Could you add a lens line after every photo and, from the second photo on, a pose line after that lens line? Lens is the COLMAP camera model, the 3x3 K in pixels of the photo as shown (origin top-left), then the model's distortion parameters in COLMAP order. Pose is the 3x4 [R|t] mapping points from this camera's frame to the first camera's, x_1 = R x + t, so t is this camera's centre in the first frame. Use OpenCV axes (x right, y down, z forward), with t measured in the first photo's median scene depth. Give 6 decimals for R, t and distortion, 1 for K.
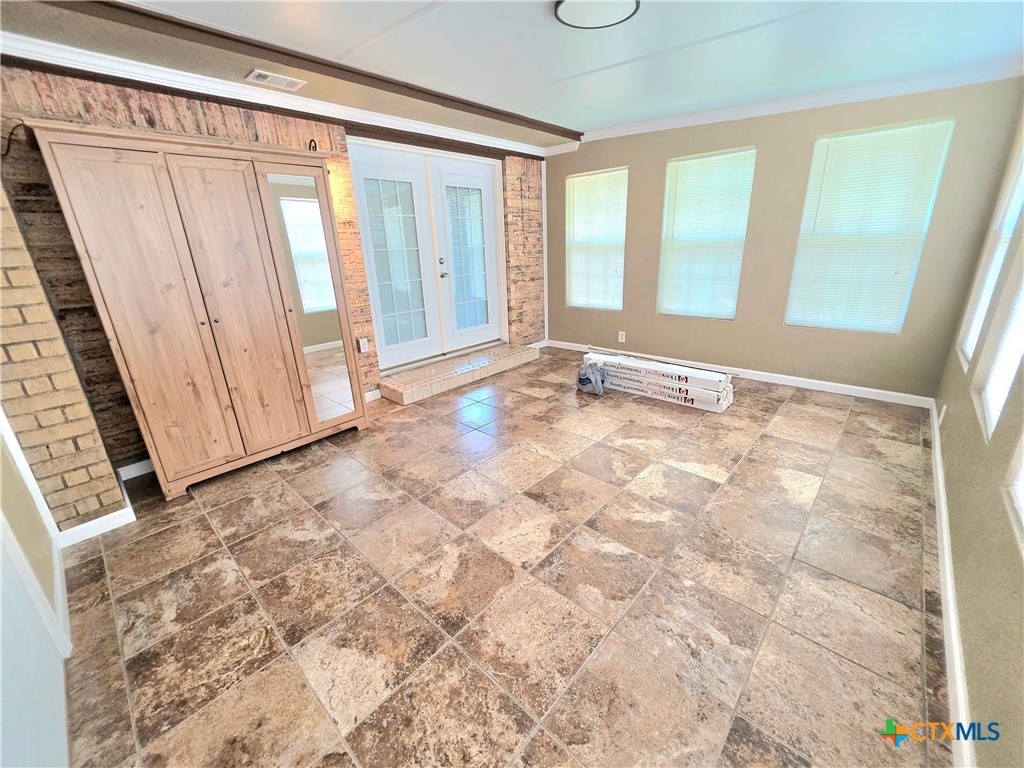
lens RADIAL K [[411.1, 0, 512.9], [0, 411.1, 382.6], [0, 0, 1]] dist [-0.005310, 0.001158]
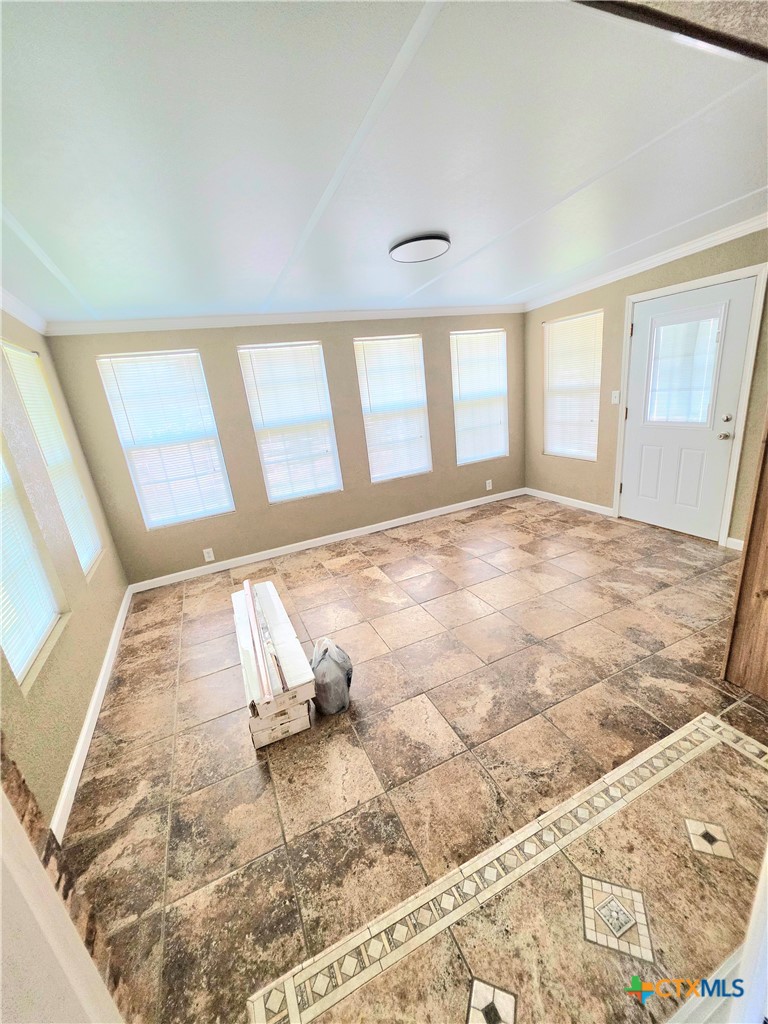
lens RADIAL K [[411.1, 0, 384.1], [0, 411.1, 511.8], [0, 0, 1]] dist [-0.005310, 0.001158]
pose [[-0.909786, 0.010099, 0.414956, -0.229553], [0.257580, 0.797664, 0.545330, -0.958702], [-0.325488, 0.603017, -0.728305, 2.434430]]
